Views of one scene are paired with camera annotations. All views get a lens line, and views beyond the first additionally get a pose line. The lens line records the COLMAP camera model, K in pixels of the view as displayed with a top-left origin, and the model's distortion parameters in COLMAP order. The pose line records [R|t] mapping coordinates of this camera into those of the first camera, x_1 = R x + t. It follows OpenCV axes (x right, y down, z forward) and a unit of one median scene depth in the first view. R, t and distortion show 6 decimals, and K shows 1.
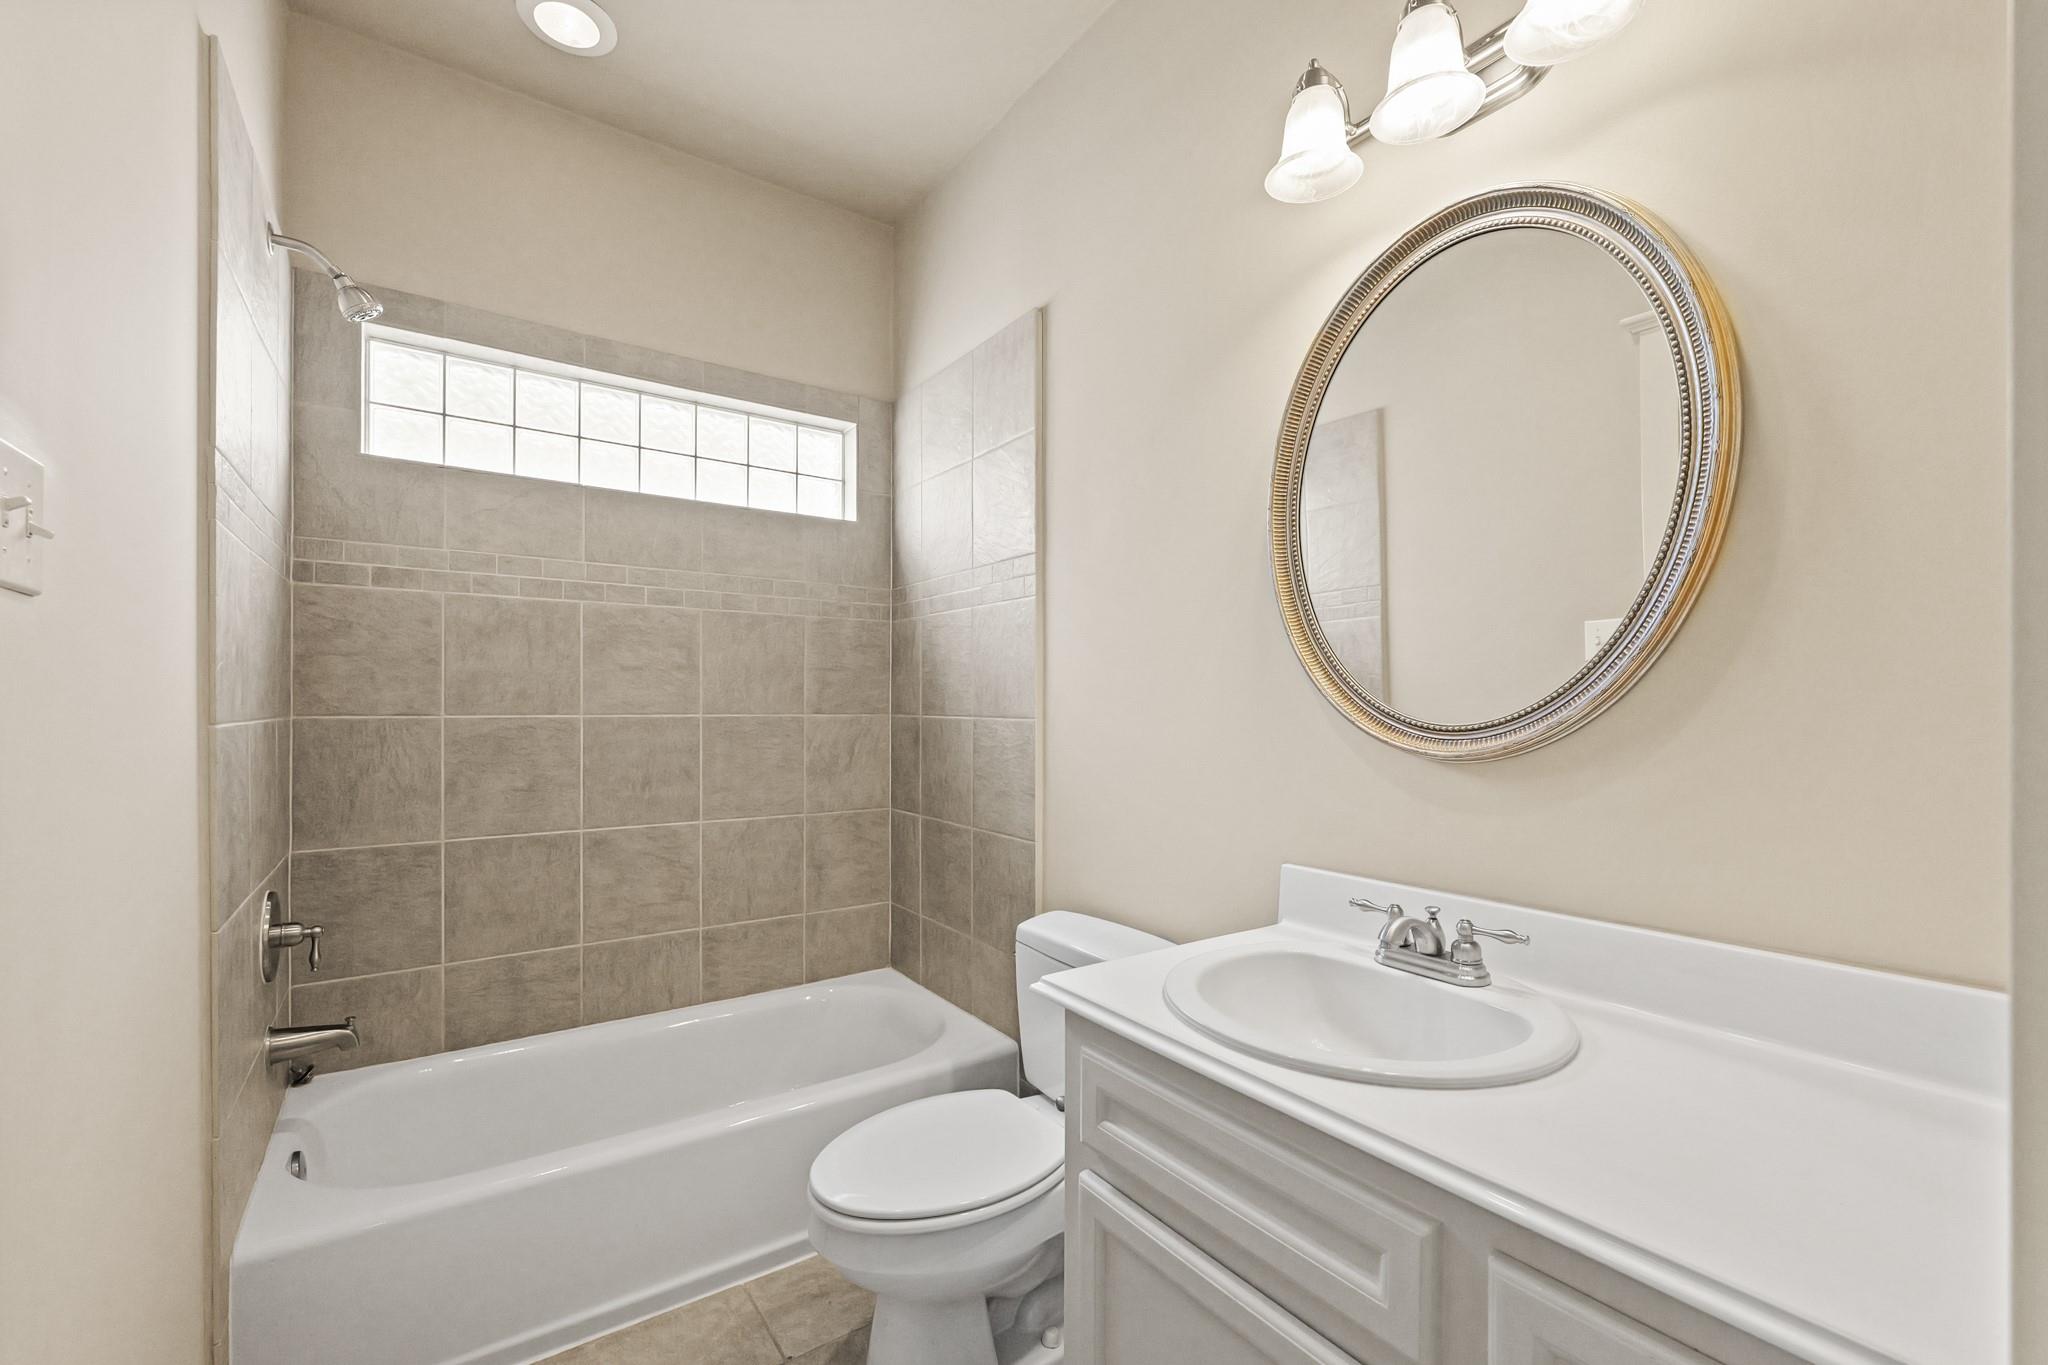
lens RADIAL K [[841.5, 0, 991.5], [0, 841.5, 717.6], [0, 0, 1]] dist [-0.007218, 0.001577]
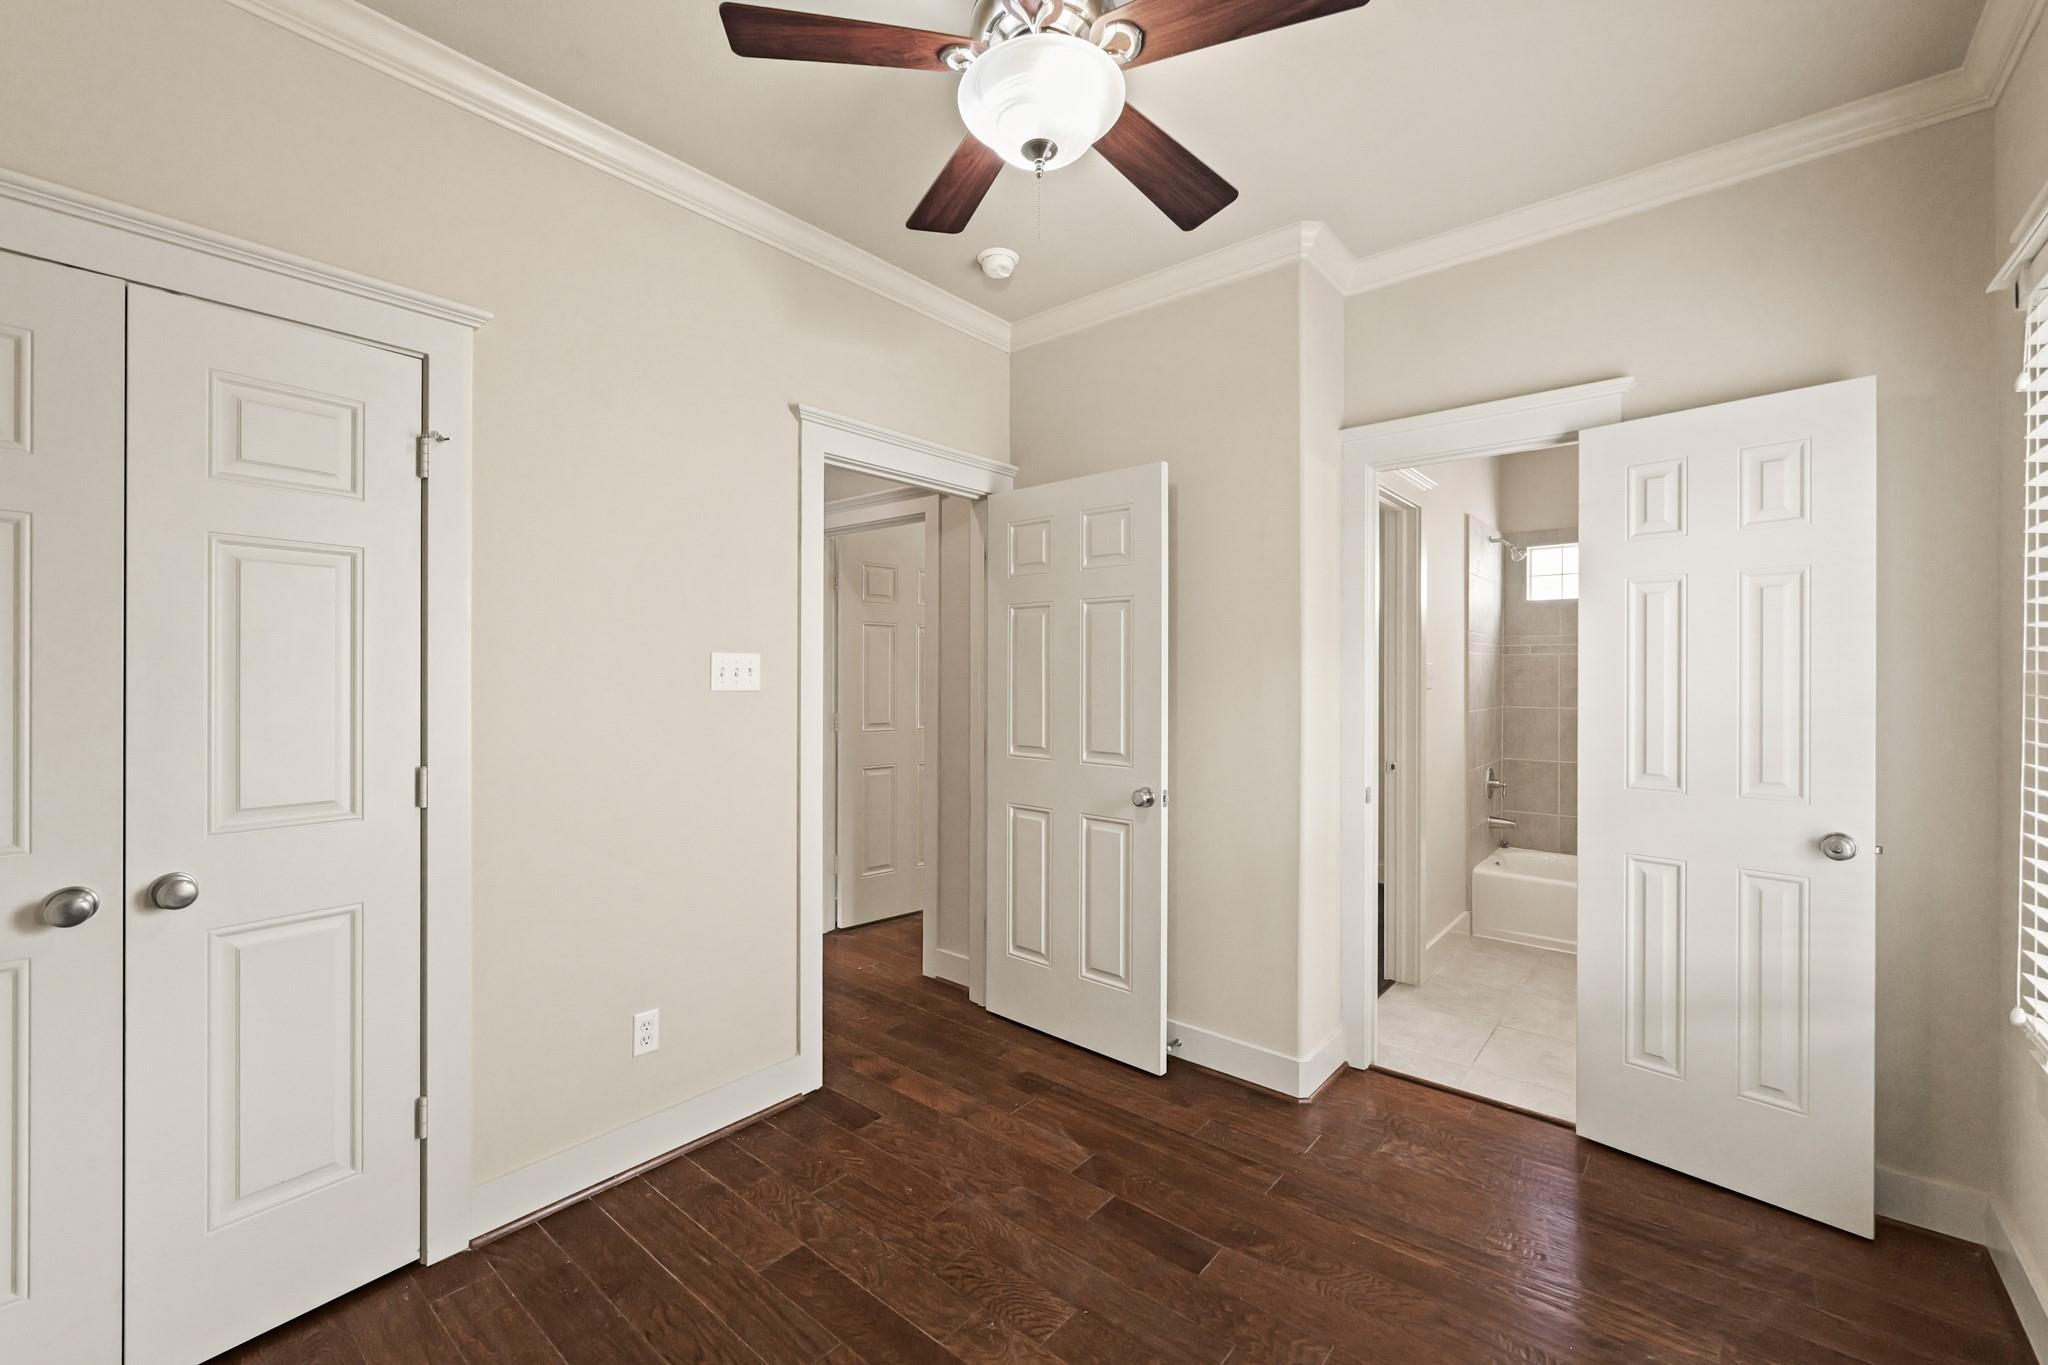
lens RADIAL K [[841.5, 0, 1021.5], [0, 841.5, 679.3], [0, 0, 1]] dist [-0.007218, 0.001577]
pose [[0.272509, -0.009974, -0.962102, 1.255938], [-0.008250, 0.999885, -0.012703, -0.039928], [0.962118, 0.011399, 0.272395, -1.136771]]
